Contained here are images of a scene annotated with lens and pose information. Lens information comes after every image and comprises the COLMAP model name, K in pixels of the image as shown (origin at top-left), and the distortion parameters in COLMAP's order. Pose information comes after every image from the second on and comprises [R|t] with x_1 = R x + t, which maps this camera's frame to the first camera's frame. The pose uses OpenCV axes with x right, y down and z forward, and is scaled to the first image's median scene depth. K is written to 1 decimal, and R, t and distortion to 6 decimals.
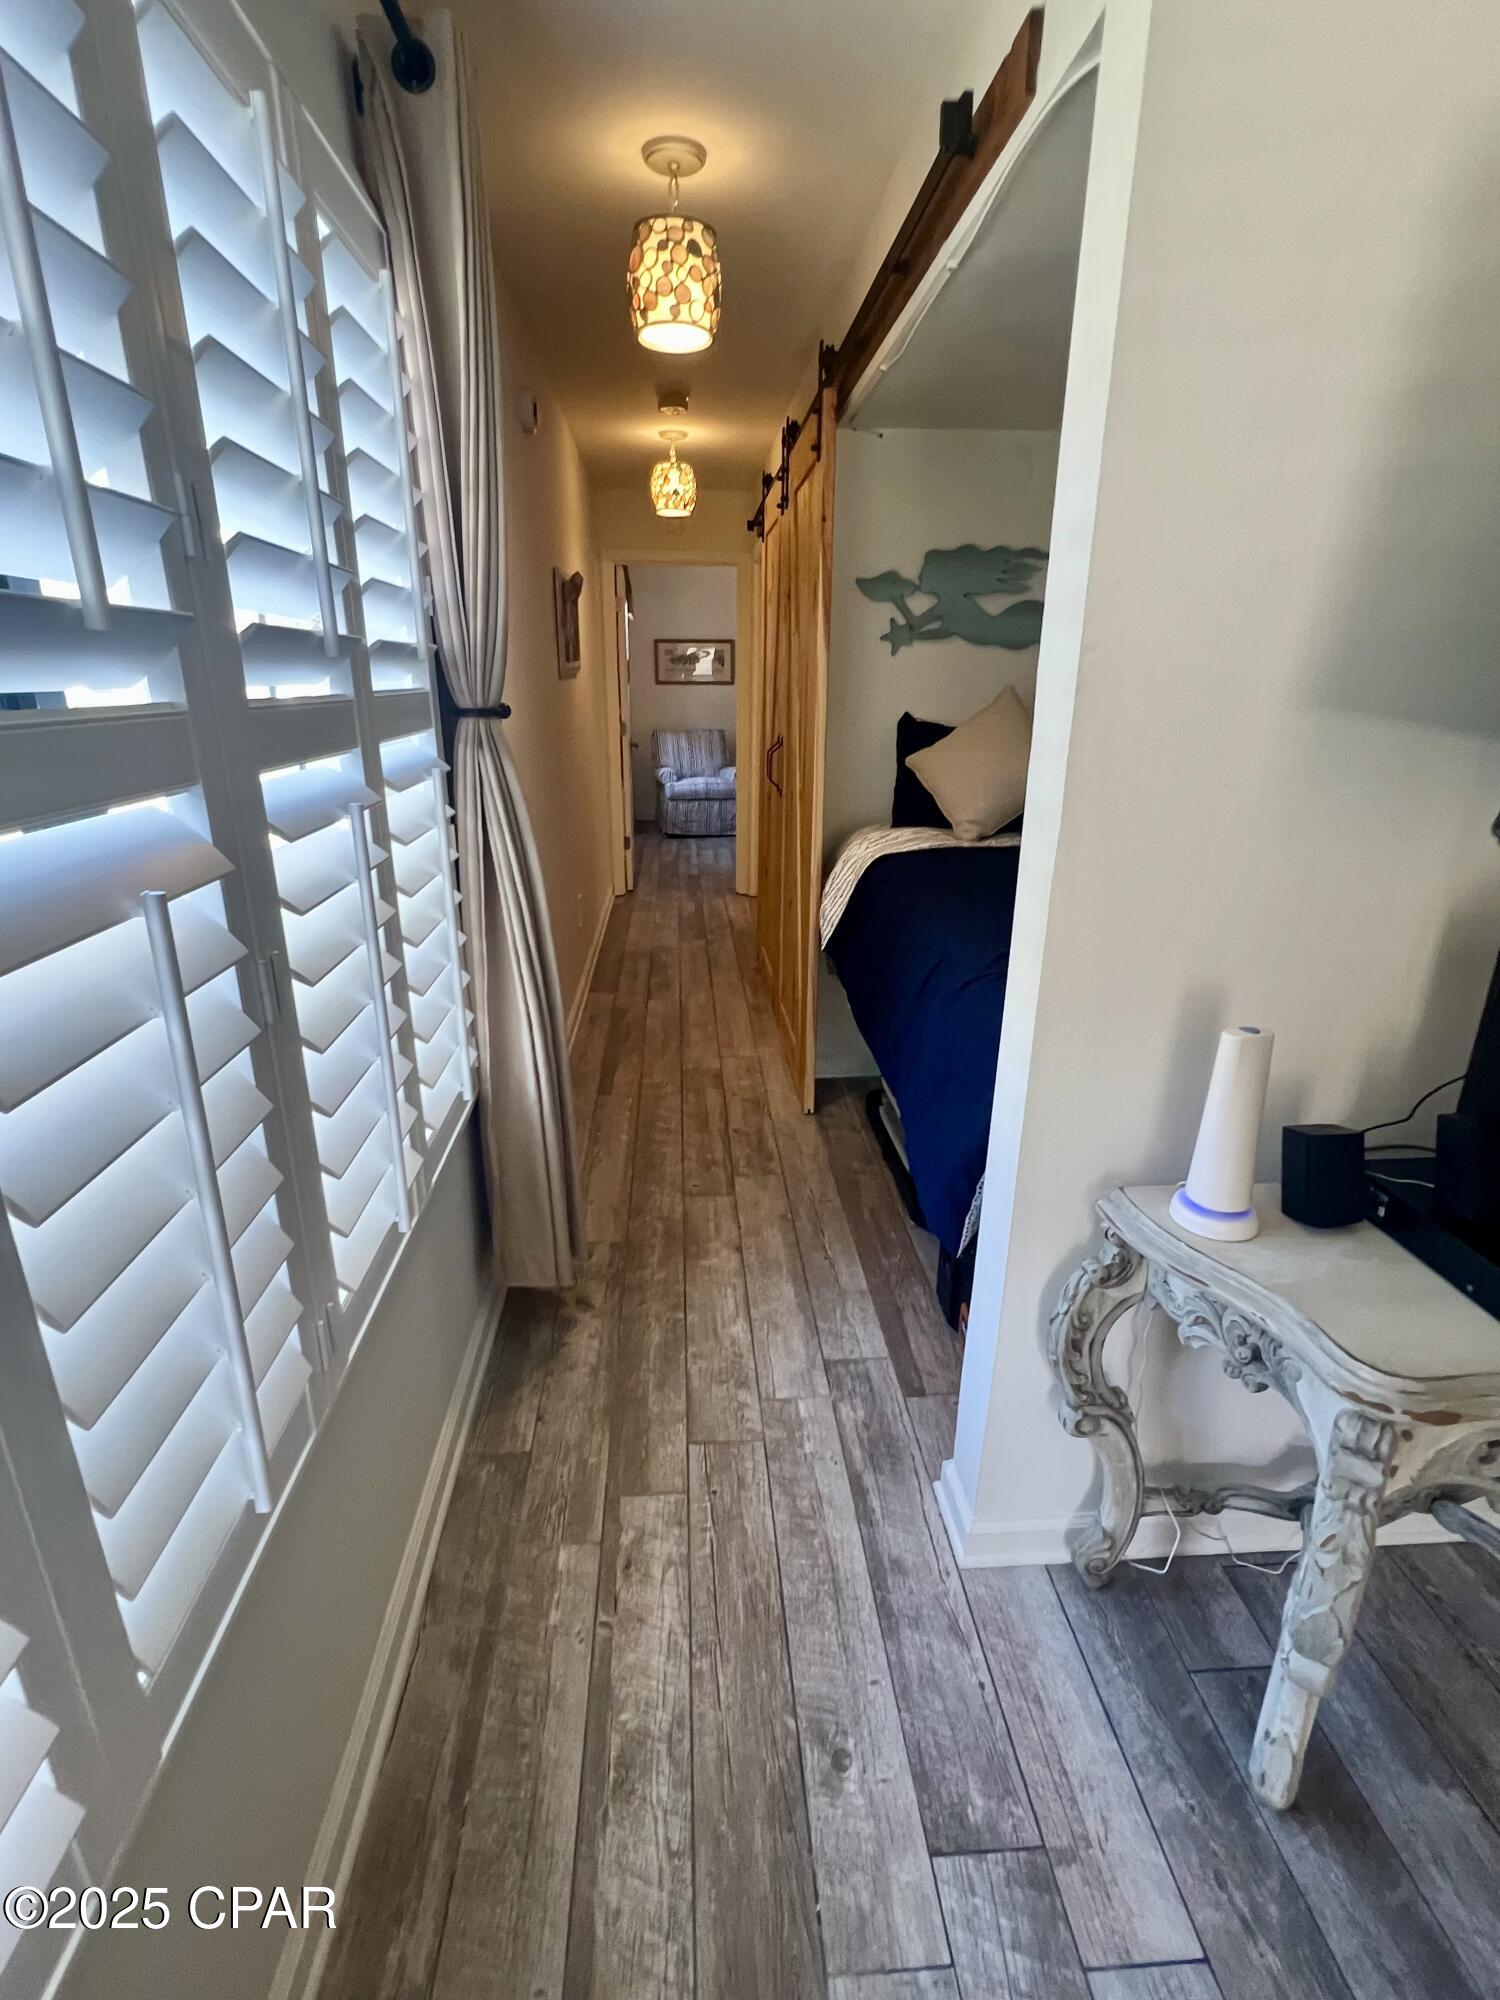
lens RADIAL K [[944.7, 0, 751.5], [0, 944.7, 1001.9], [0, 0, 1]] dist [-0.003328, 0.000923]
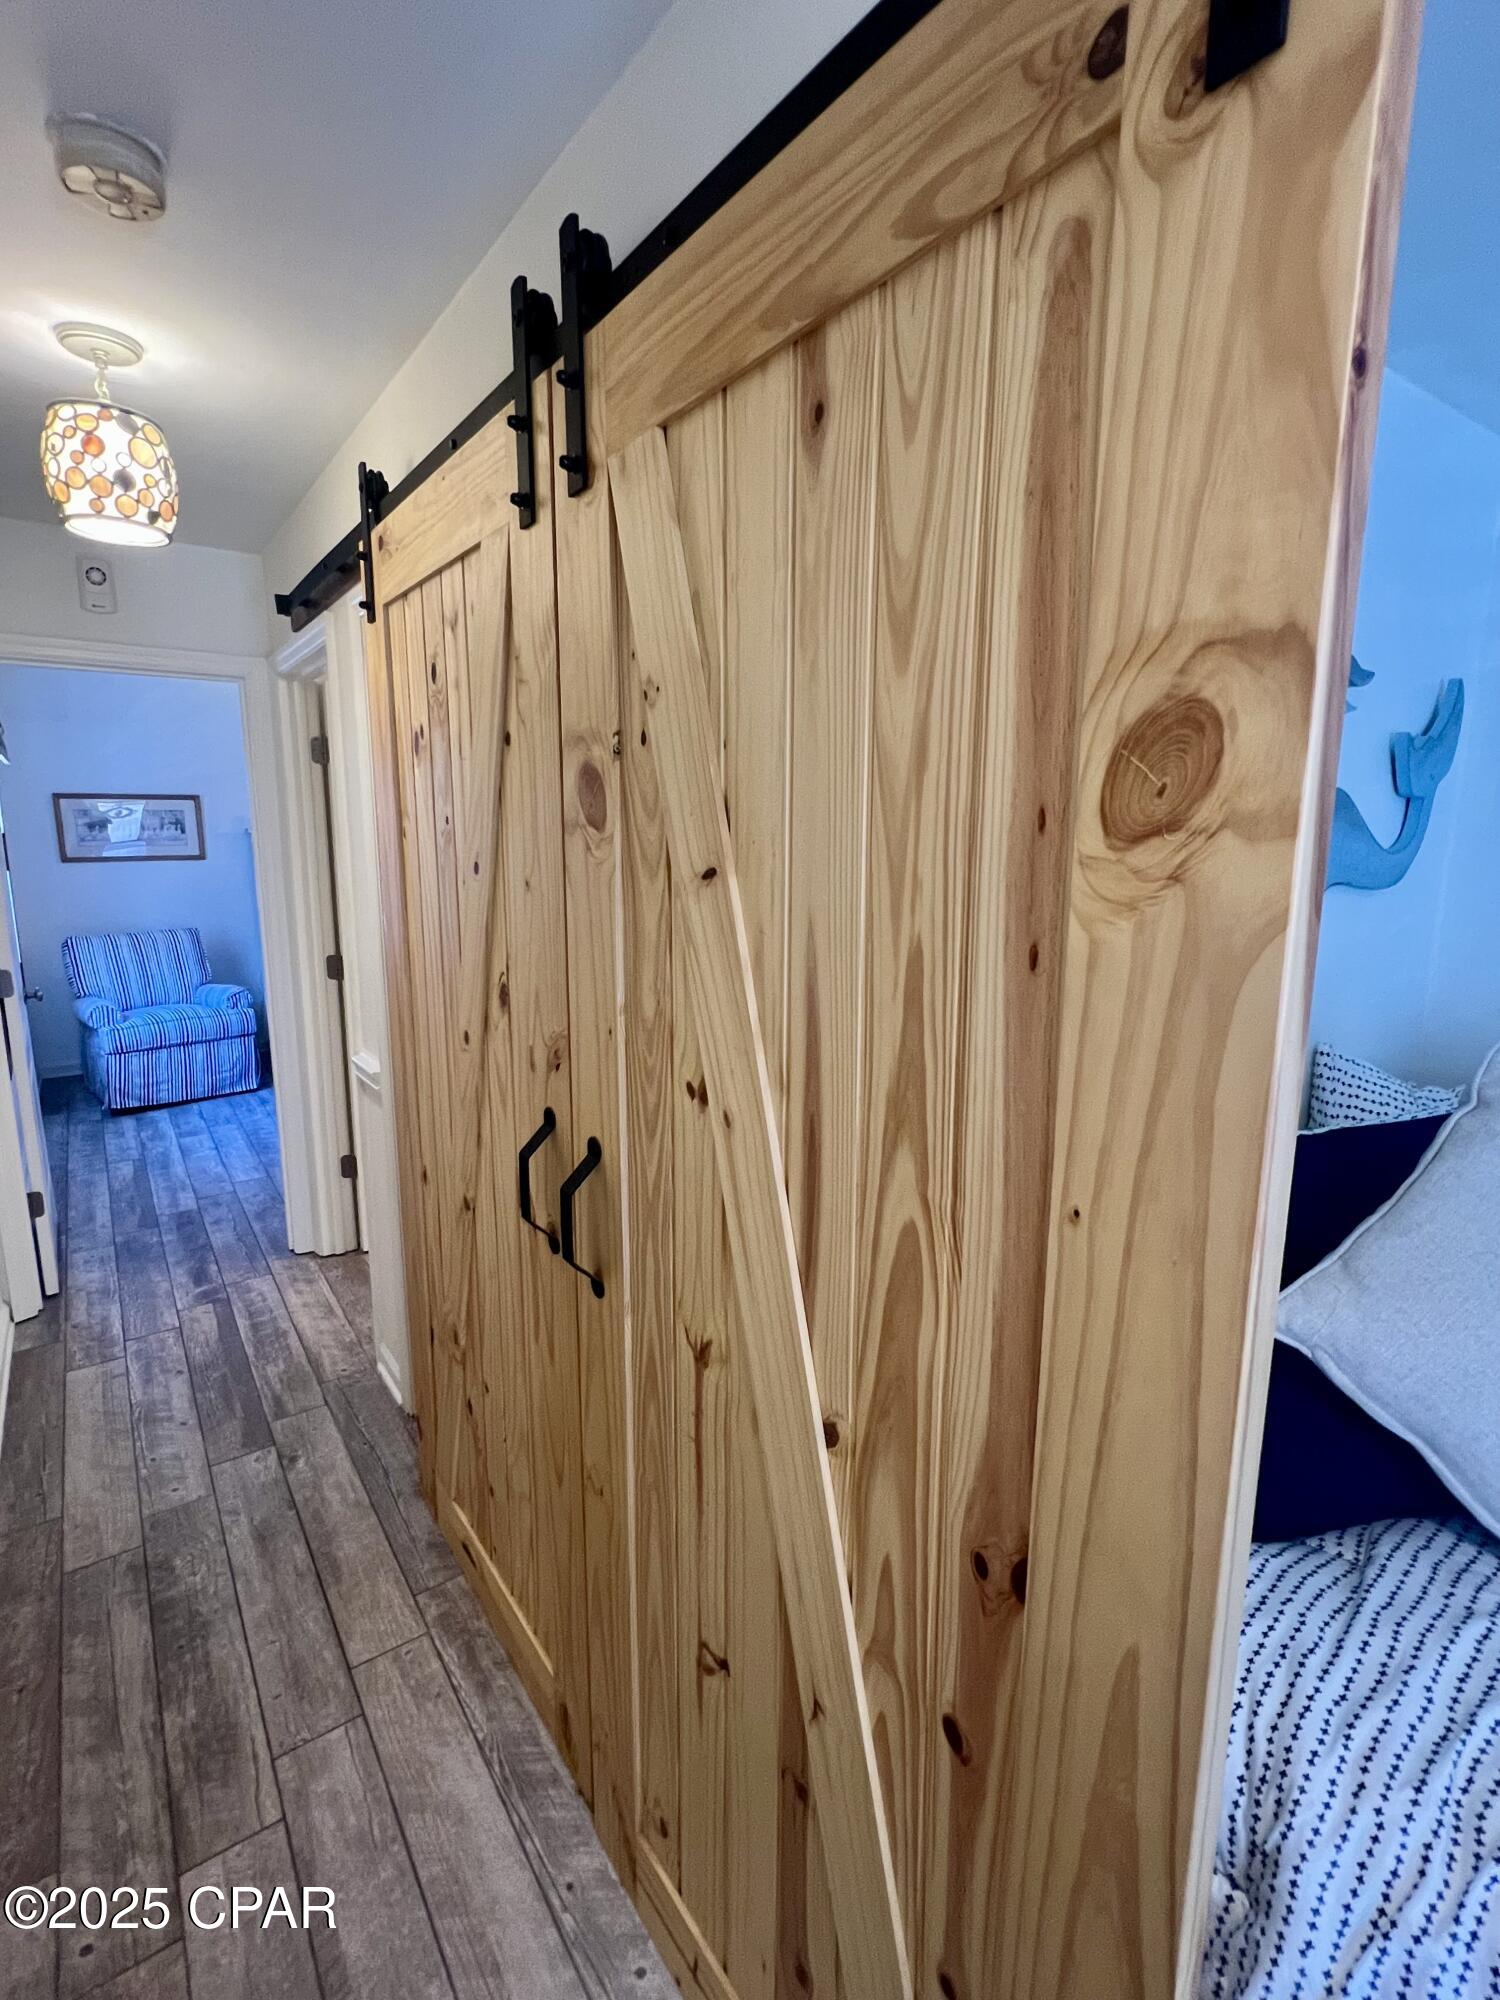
lens RADIAL K [[944.7, 0, 747.8], [0, 944.7, 988.0], [0, 0, 1]] dist [-0.003328, 0.000923]
pose [[0.858154, -0.099109, 0.503736, -0.050845], [0.173210, 0.979552, -0.102351, -0.168325], [-0.483291, 0.175085, 0.857773, 0.388920]]
